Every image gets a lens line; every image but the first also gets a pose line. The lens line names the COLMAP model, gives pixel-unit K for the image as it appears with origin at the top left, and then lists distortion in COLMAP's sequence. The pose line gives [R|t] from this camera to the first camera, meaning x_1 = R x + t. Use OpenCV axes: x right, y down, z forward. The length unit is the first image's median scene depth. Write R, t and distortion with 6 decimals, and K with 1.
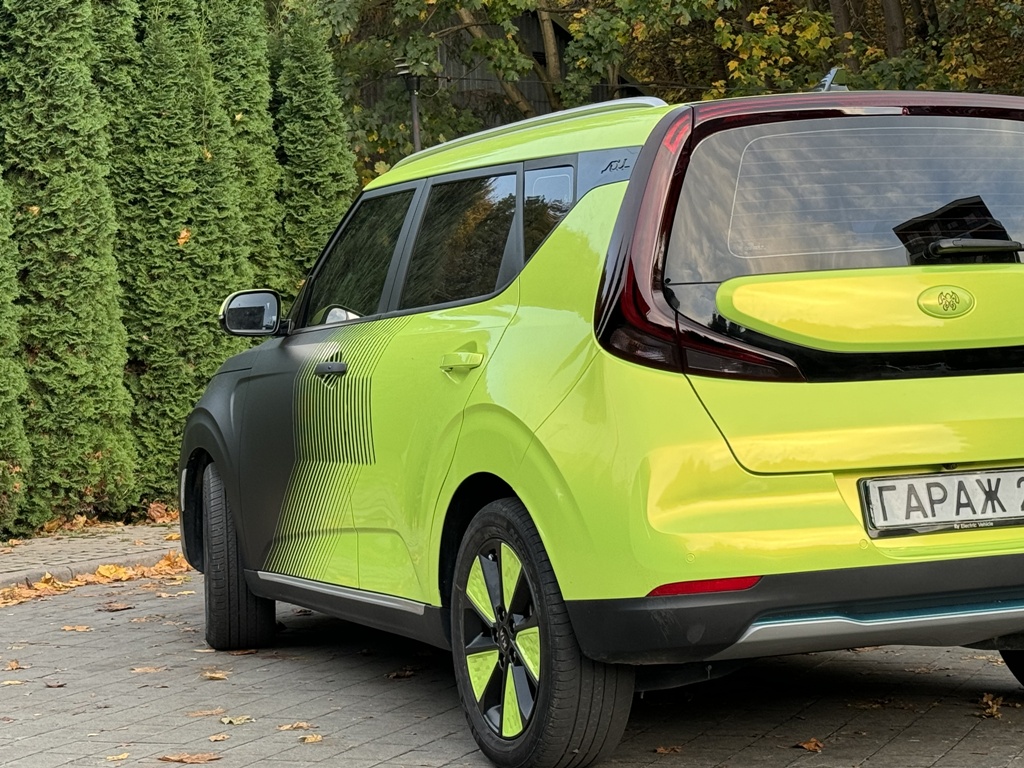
lens RADIAL K [[2192.9, 0, 512.0], [0, 2192.9, 384.0], [0, 0, 1]] dist [0.020872, -0.408581]
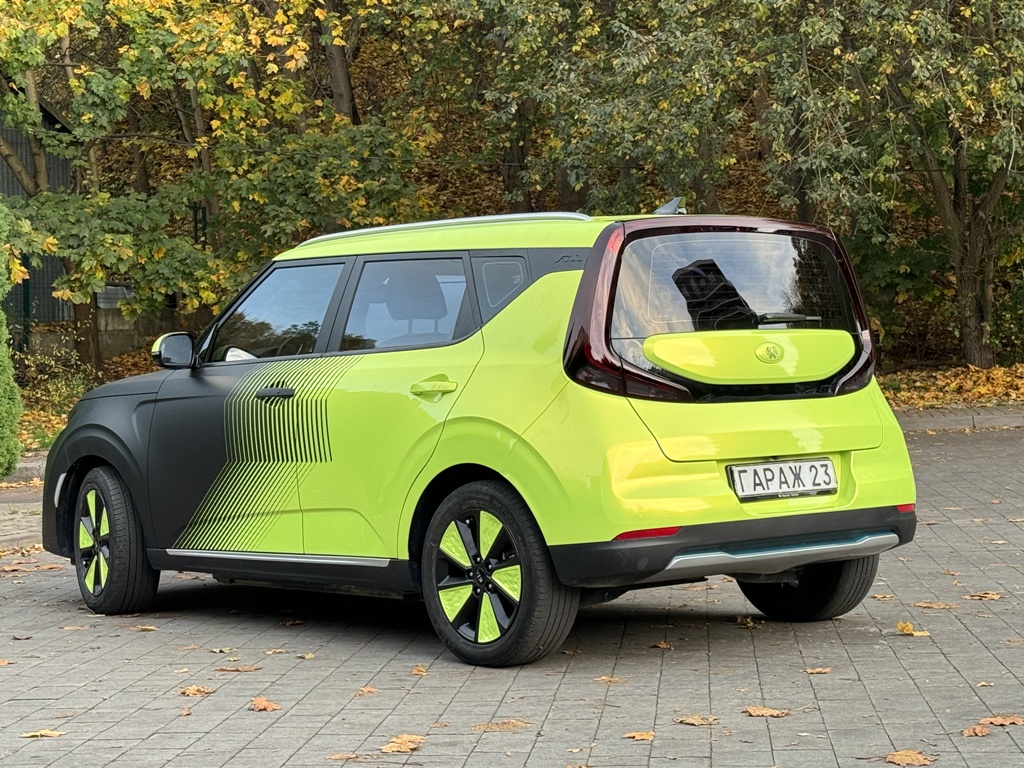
lens RADIAL K [[2192.9, 0, 512.0], [0, 2192.9, 384.0], [0, 0, 1]] dist [0.020872, -0.408581]
pose [[0.952295, 0.010027, 0.305014, -0.430789], [-0.005010, 0.999839, -0.017226, 0.012150], [-0.305137, 0.014876, 0.952192, -0.408381]]
